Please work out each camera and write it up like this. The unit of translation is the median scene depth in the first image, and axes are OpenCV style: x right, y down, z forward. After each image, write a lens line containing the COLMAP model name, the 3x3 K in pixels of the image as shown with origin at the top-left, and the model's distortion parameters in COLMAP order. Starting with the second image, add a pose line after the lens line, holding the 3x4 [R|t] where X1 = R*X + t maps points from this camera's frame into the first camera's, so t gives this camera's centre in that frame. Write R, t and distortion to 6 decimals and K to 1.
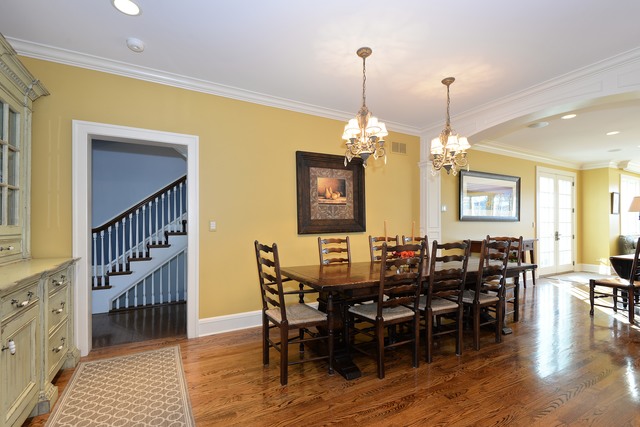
lens RADIAL K [[293.8, 0, 316.7], [0, 293.8, 225.8], [0, 0, 1]] dist [-0.002057, -0.000991]
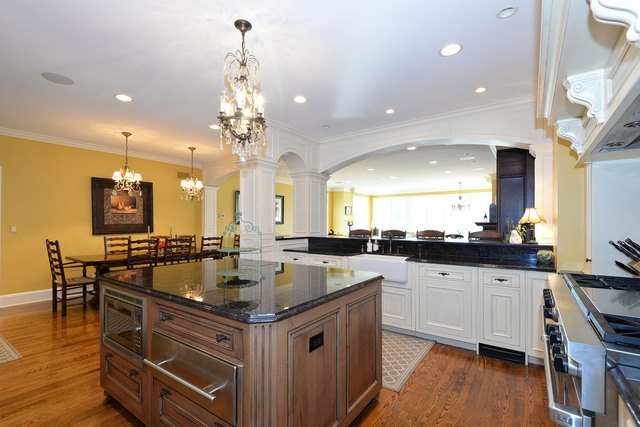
lens RADIAL K [[293.8, 0, 315.9], [0, 293.8, 225.3], [0, 0, 1]] dist [-0.002057, -0.000991]
pose [[0.900256, 0.005875, 0.435322, 0.288681], [-0.009039, 0.999946, 0.005197, -0.033520], [-0.435268, -0.008613, 0.900260, -0.761397]]
